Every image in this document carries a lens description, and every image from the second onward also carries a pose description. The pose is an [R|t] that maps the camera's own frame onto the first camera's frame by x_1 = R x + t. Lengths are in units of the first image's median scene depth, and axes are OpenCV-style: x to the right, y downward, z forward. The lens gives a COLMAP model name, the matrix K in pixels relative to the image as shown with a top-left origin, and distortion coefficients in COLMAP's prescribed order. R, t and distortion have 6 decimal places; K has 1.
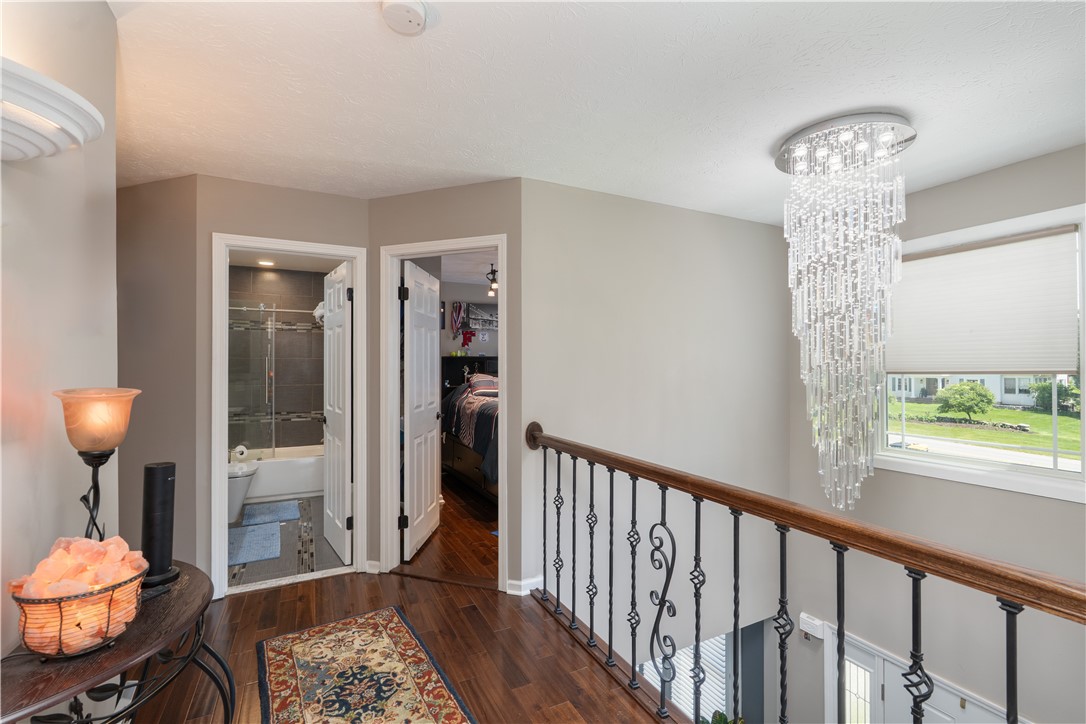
lens RADIAL K [[480.5, 0, 536.2], [0, 480.5, 362.4], [0, 0, 1]] dist [-0.003227, -0.000951]
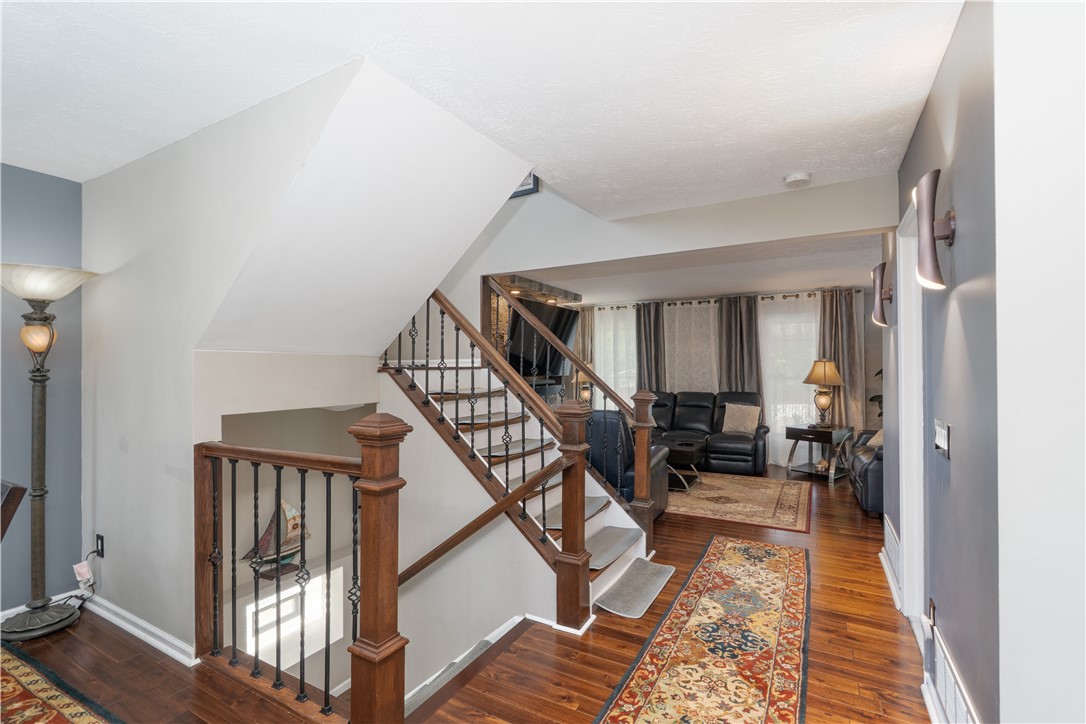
lens RADIAL K [[480.5, 0, 536.2], [0, 480.5, 362.4], [0, 0, 1]] dist [-0.003227, -0.000951]
pose [[-0.481444, 0.009773, 0.876422, -1.152635], [-0.000616, 0.999934, -0.011489, 0.008330], [-0.876477, -0.006071, -0.481406, 1.928739]]
